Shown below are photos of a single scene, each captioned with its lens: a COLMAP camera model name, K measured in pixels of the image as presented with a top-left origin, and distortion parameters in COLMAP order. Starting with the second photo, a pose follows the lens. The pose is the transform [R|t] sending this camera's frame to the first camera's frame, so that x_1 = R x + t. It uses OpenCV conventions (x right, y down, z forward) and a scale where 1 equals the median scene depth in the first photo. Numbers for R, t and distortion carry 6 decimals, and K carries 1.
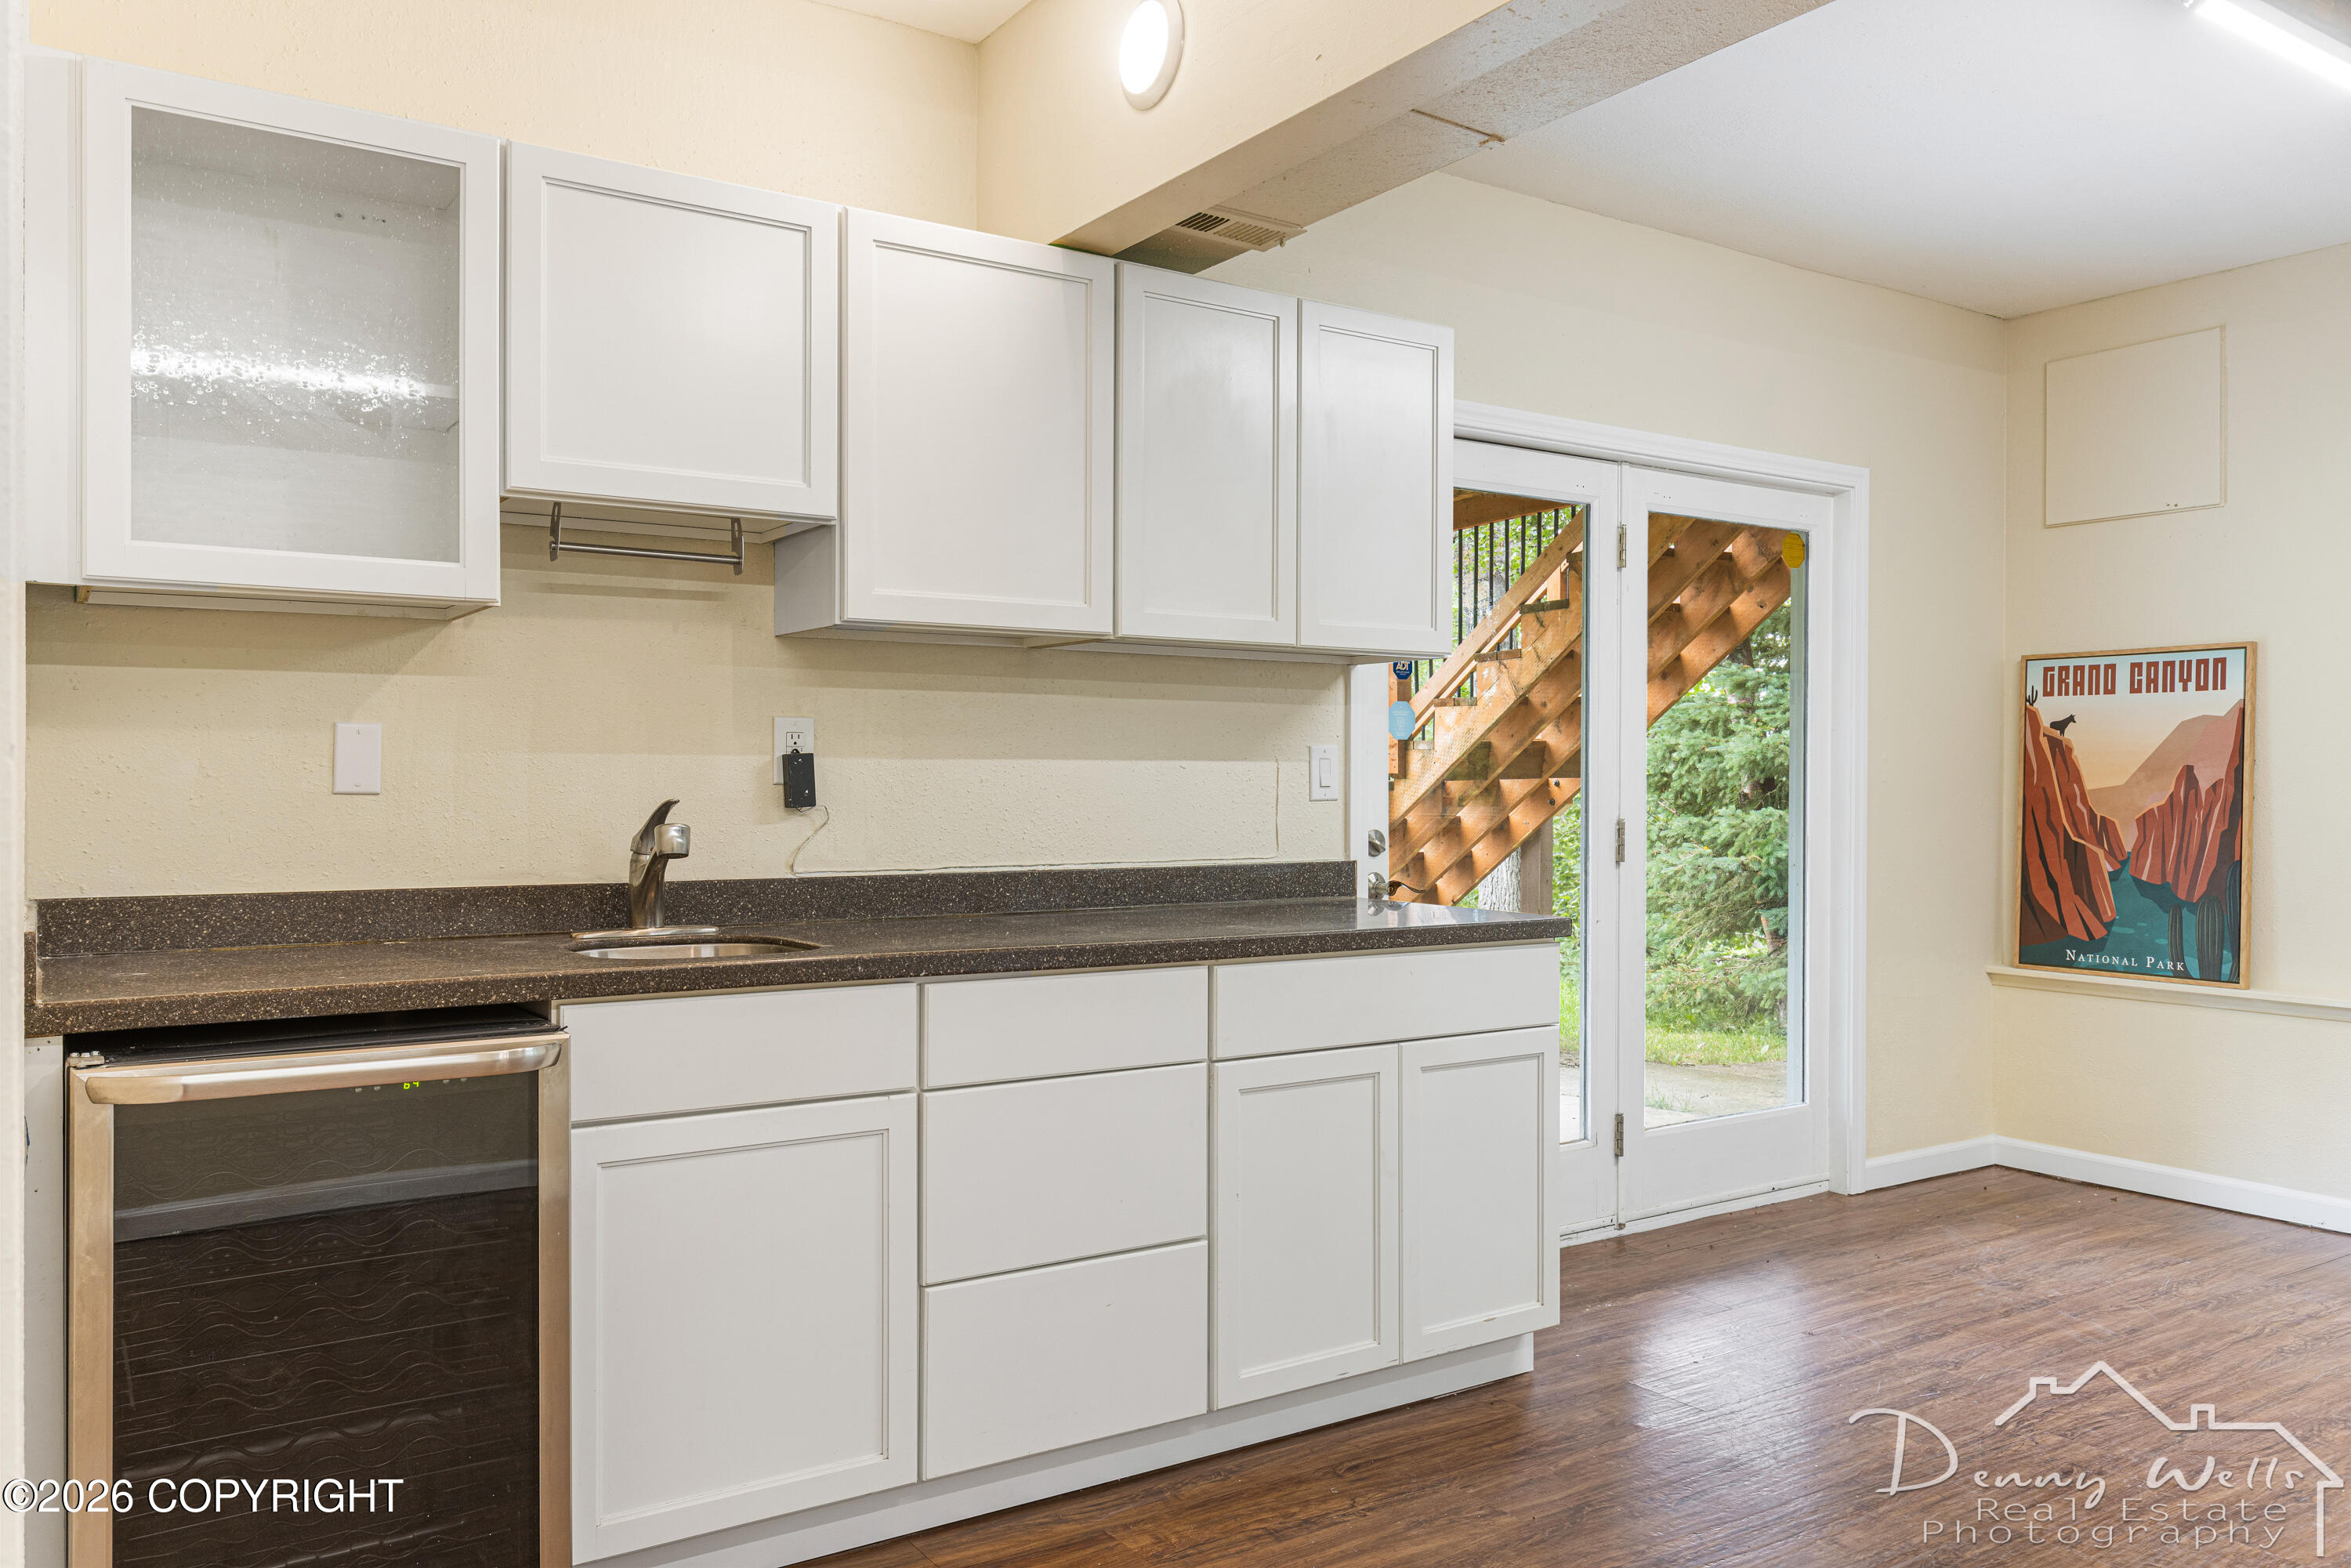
lens RADIAL K [[1704.1, 0, 1175.0], [0, 1704.1, 783.9], [0, 0, 1]] dist [-0.002025, -0.004068]
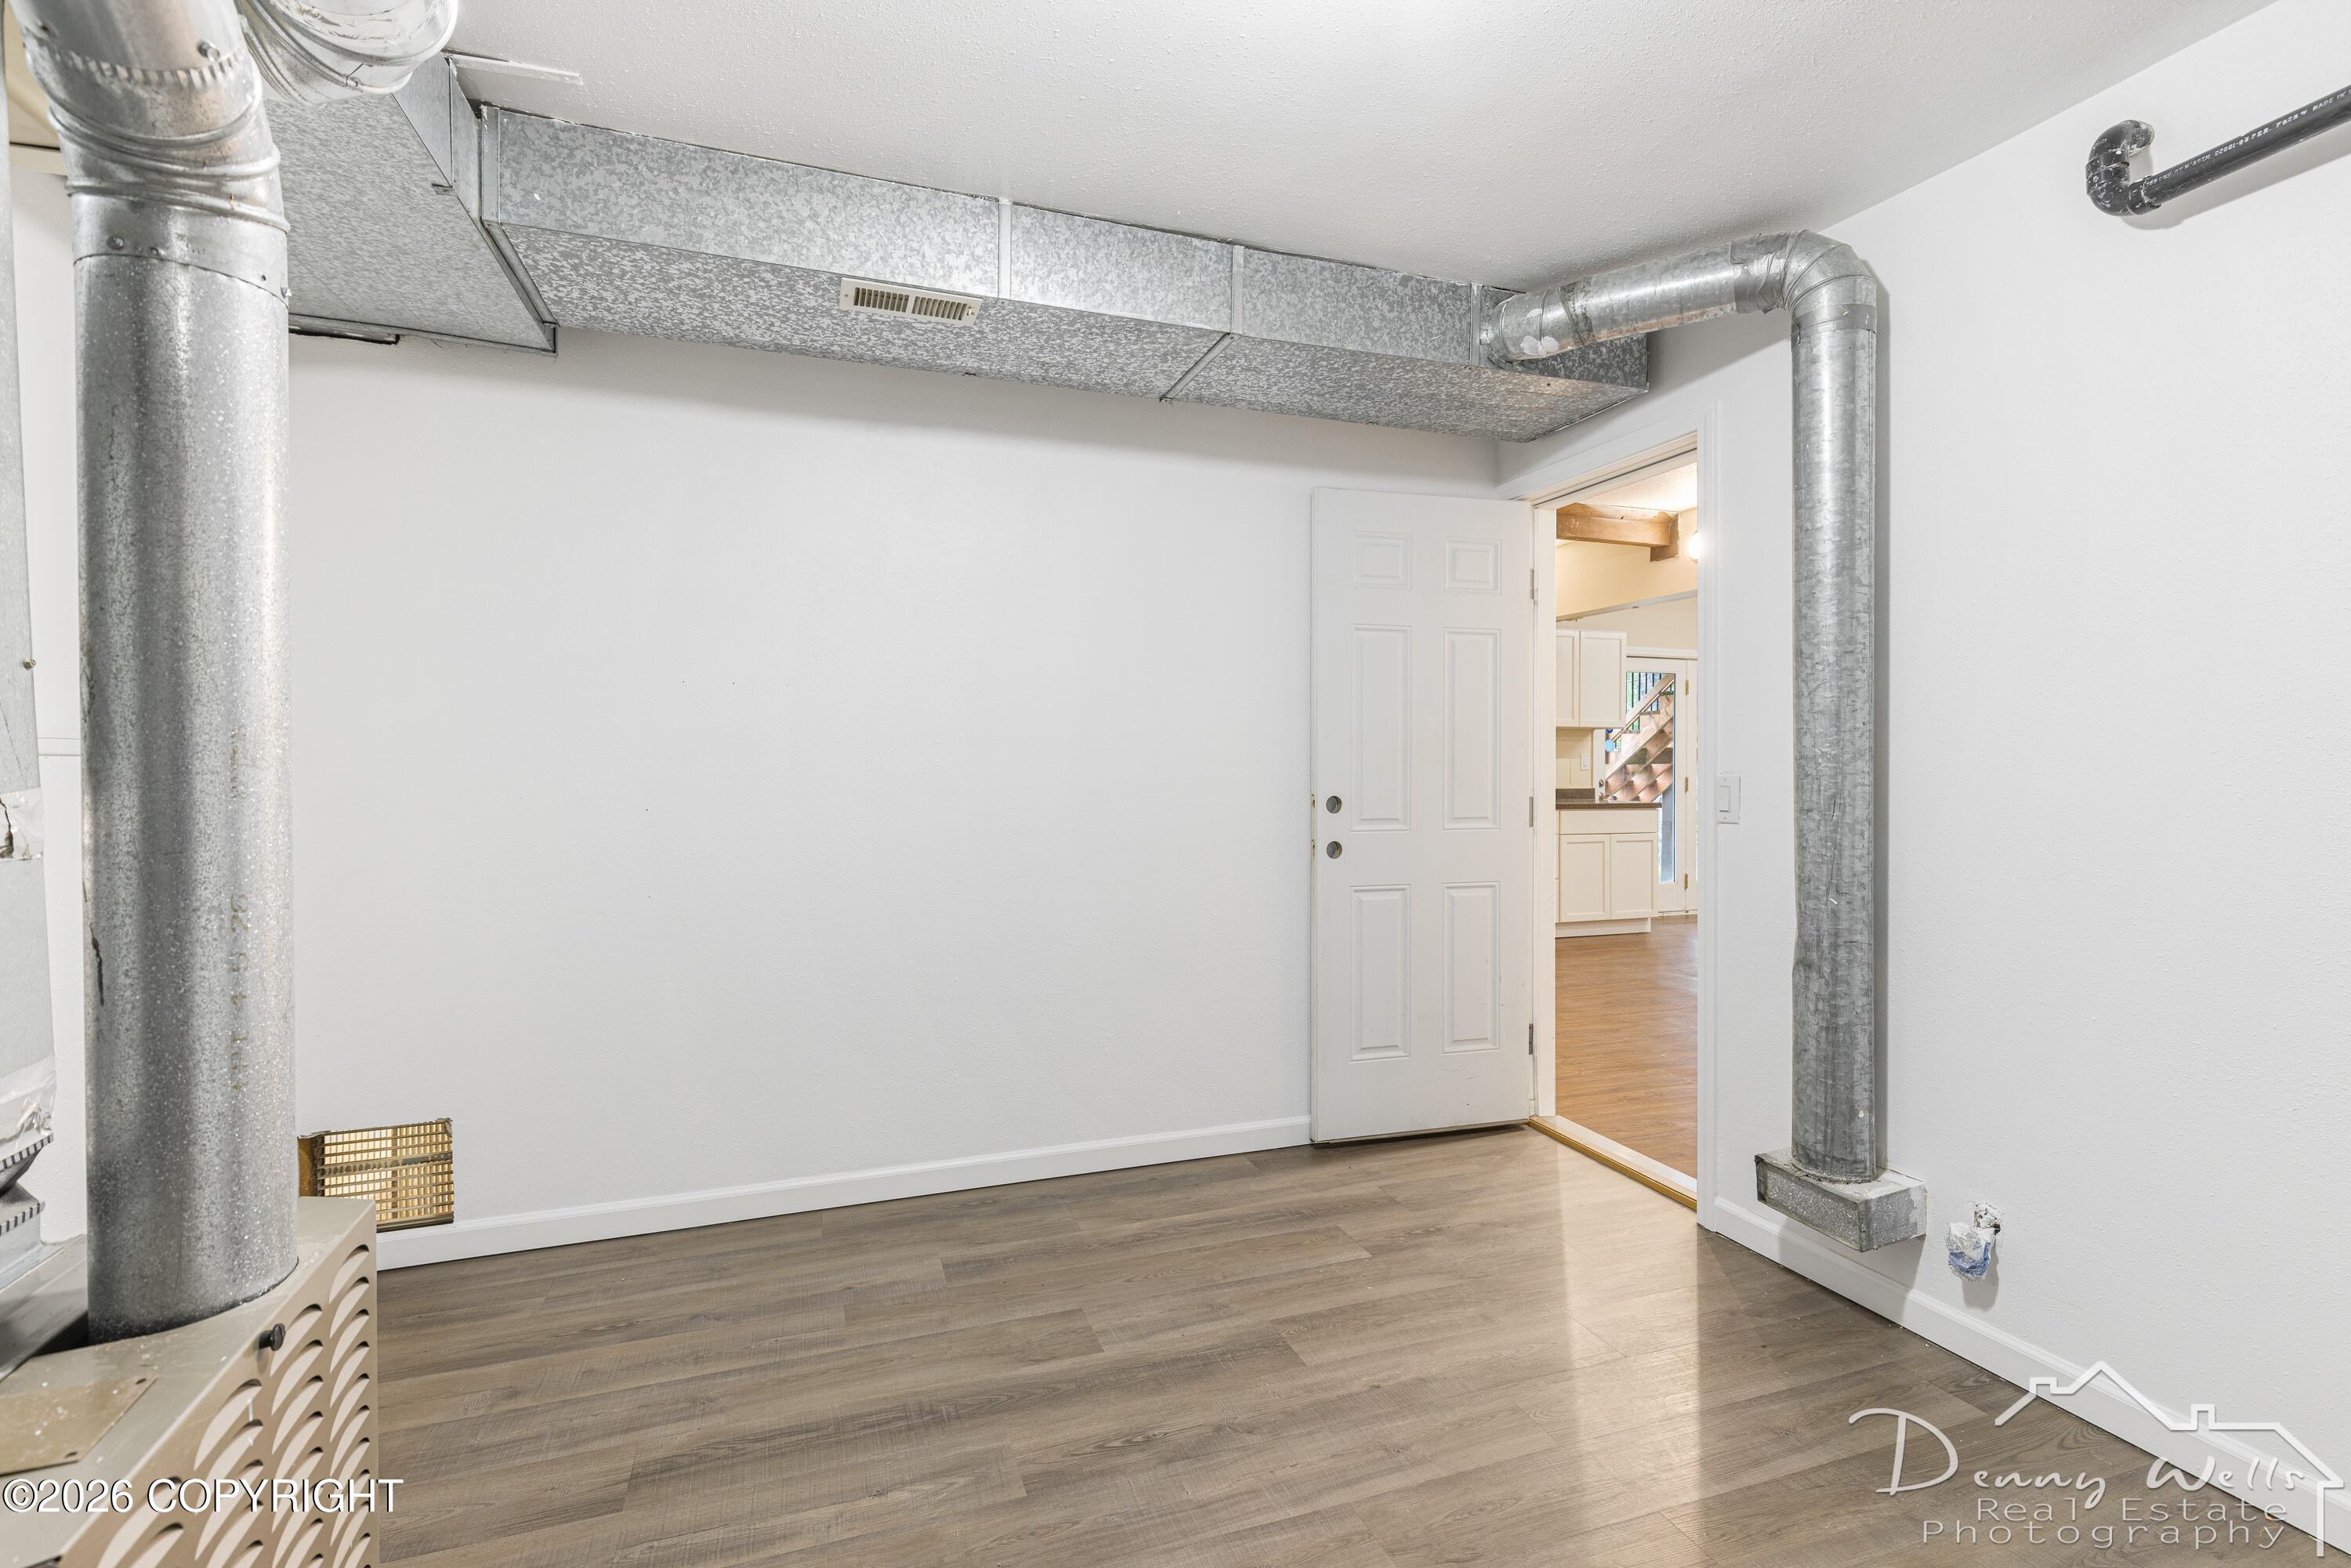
lens RADIAL K [[1044.9, 0, 1165.8], [0, 1044.9, 770.8], [0, 0, 1]] dist [0.002041, 0.000761]
pose [[0.966086, -0.000394, -0.258222, -0.218221], [0.001271, 0.999994, 0.003231, 0.003763], [0.258219, -0.003450, 0.966080, -1.473146]]
